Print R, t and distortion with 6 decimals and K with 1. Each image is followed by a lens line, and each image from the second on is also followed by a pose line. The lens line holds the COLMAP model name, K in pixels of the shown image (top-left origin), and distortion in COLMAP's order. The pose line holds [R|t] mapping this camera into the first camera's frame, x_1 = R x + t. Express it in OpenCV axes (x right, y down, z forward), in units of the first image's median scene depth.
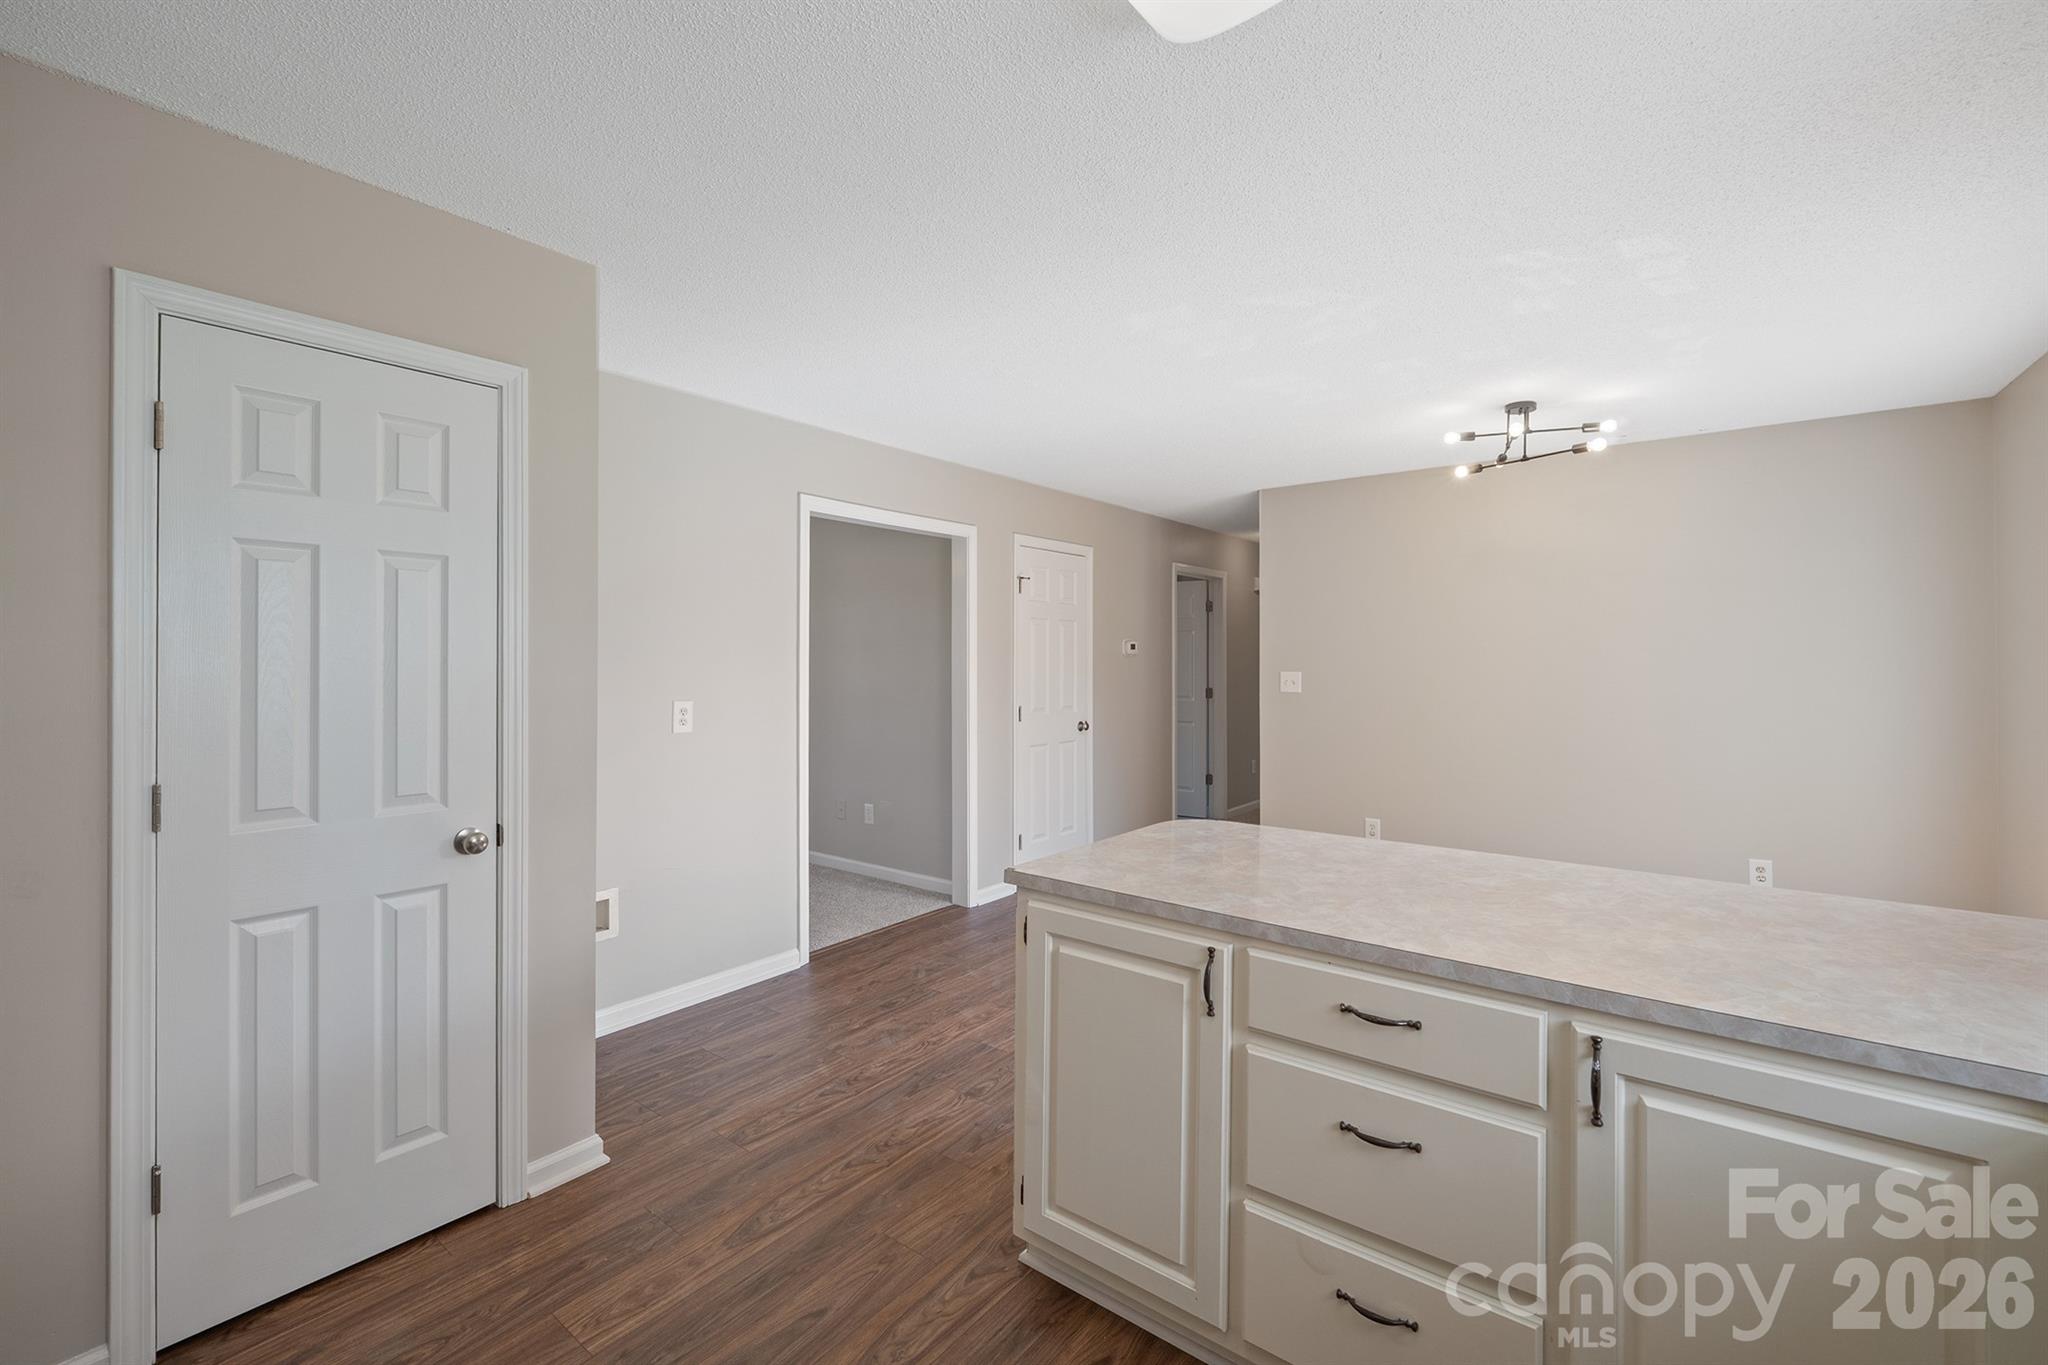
lens RADIAL K [[860.9, 0, 1028.0], [0, 860.9, 654.8], [0, 0, 1]] dist [-0.008446, 0.000428]
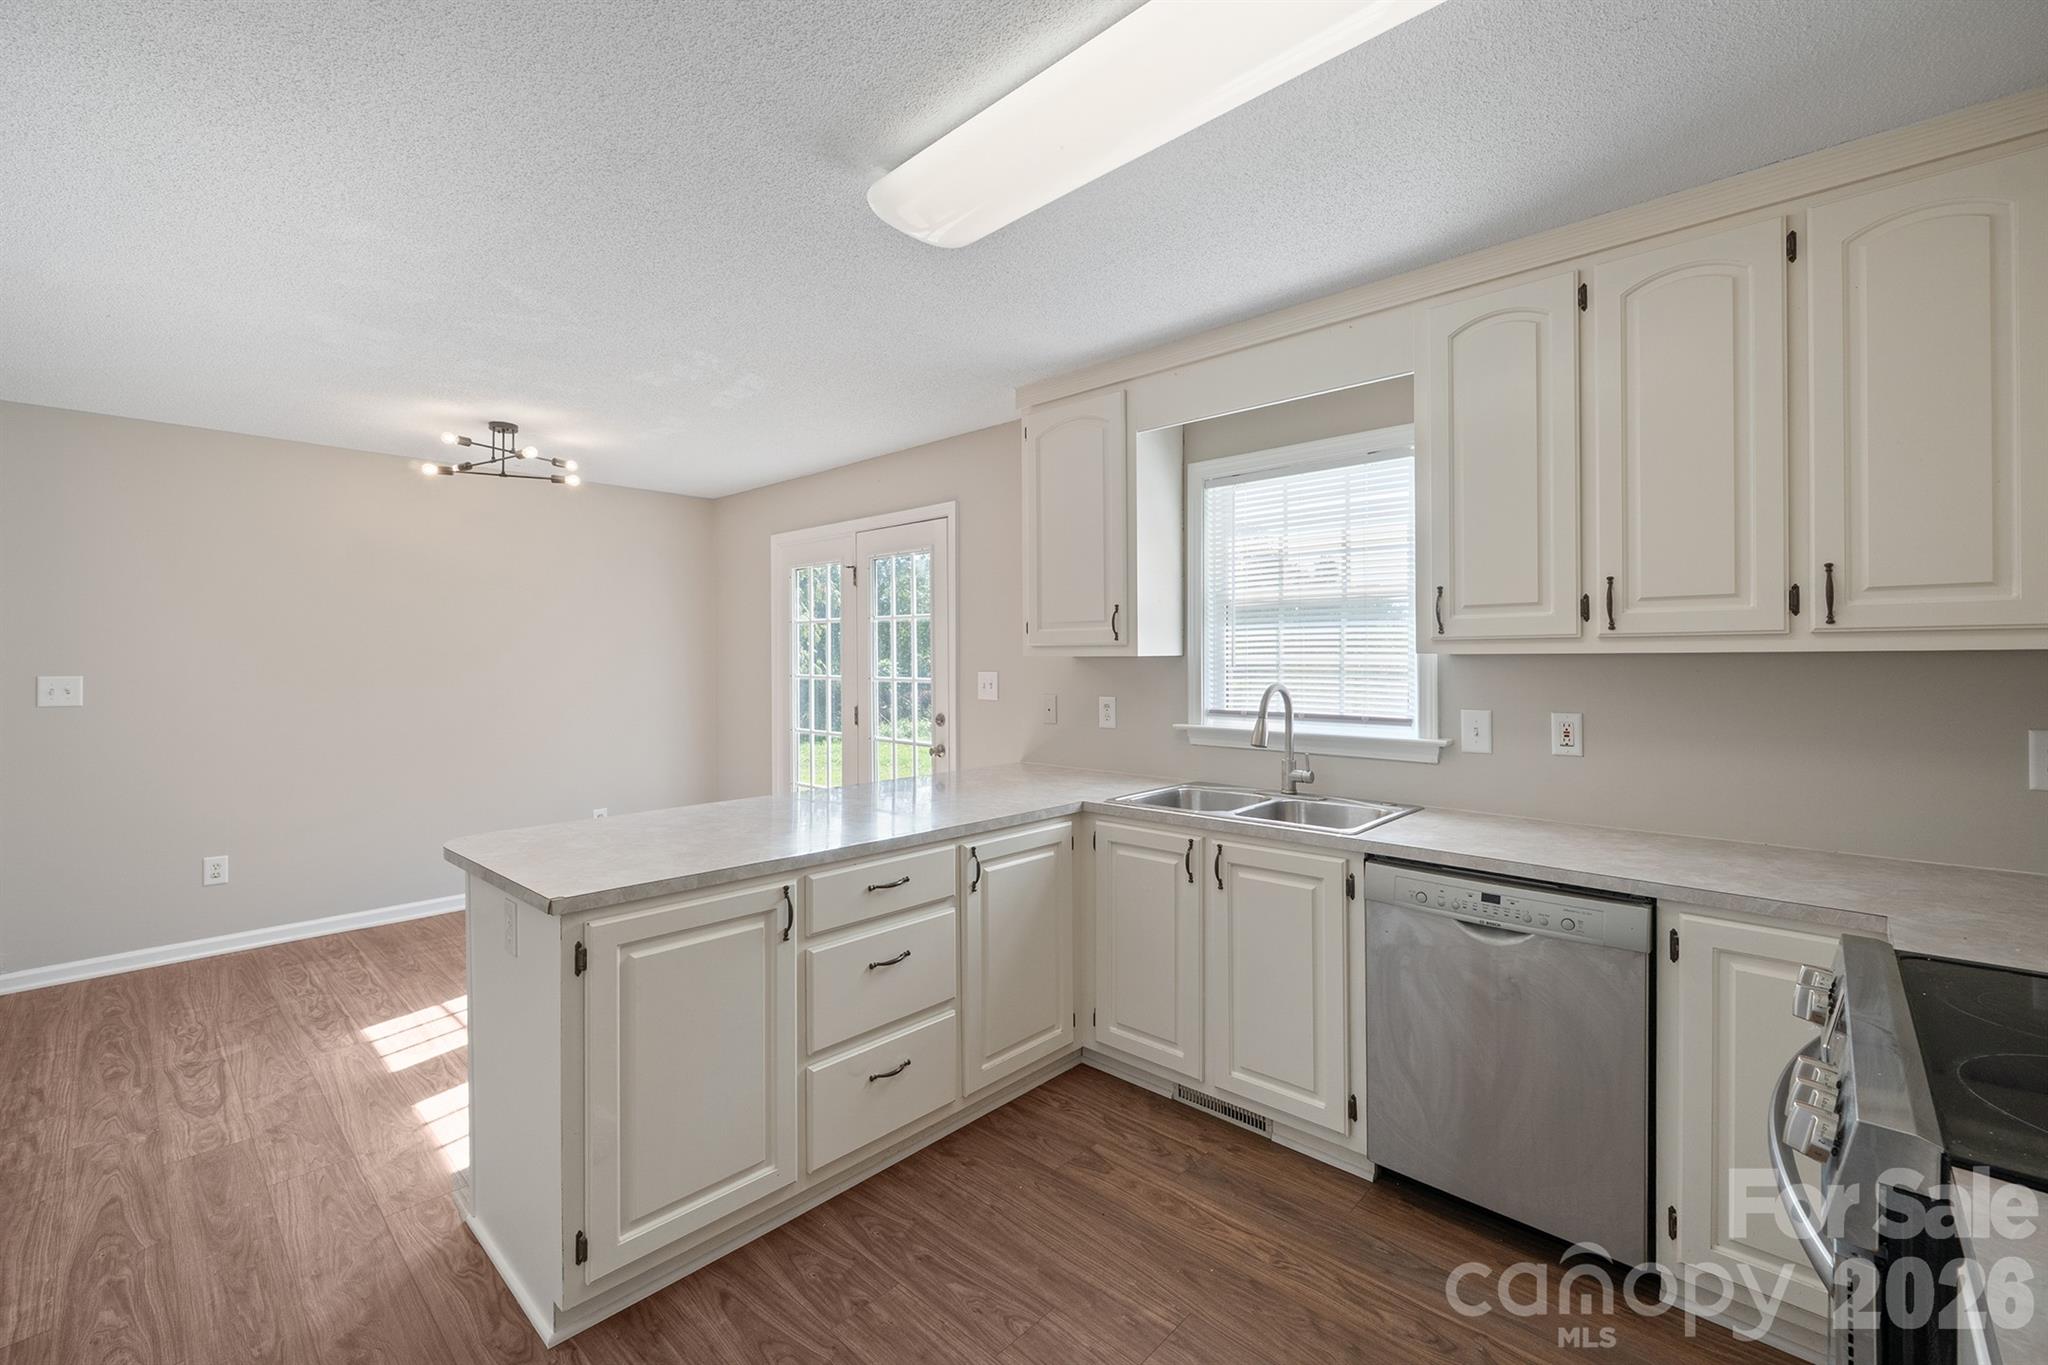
lens RADIAL K [[860.9, 0, 1039.0], [0, 860.9, 660.8], [0, 0, 1]] dist [-0.008446, 0.000428]
pose [[0.078058, -0.002703, 0.996945, -0.771648], [-0.001455, 0.999995, 0.002825, 0.005727], [-0.996948, -0.001671, 0.078054, 0.407919]]
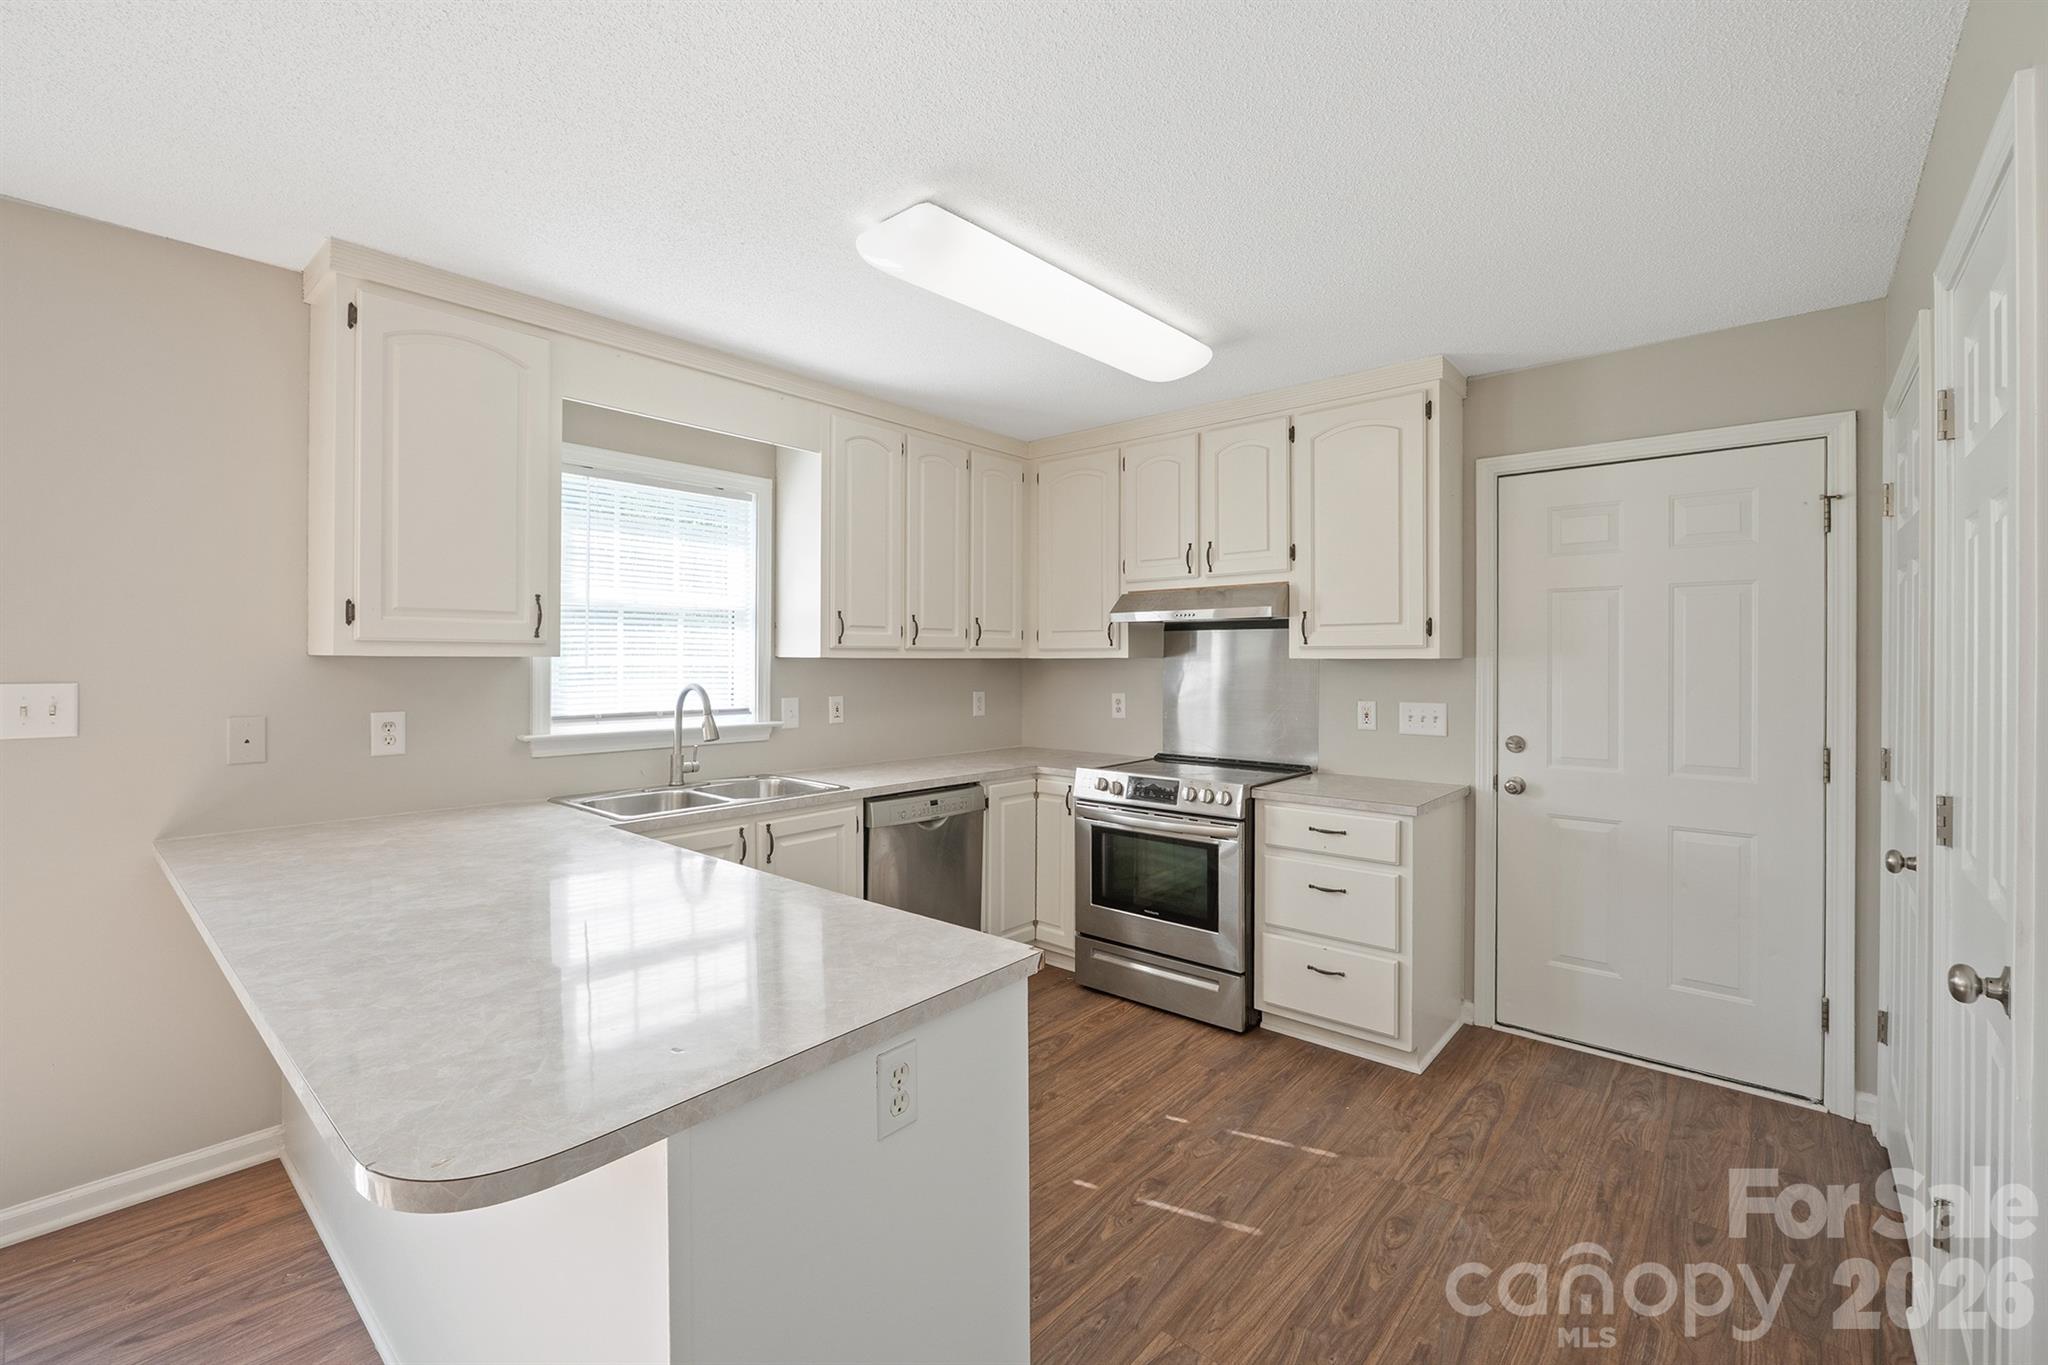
lens RADIAL K [[860.9, 0, 1014.6], [0, 860.9, 664.8], [0, 0, 1]] dist [-0.008446, 0.000428]
pose [[-0.998787, -0.003578, 0.049115, -0.028152], [-0.003508, 0.999993, 0.001511, 0.008845], [-0.049120, 0.001337, -0.998792, 1.566239]]
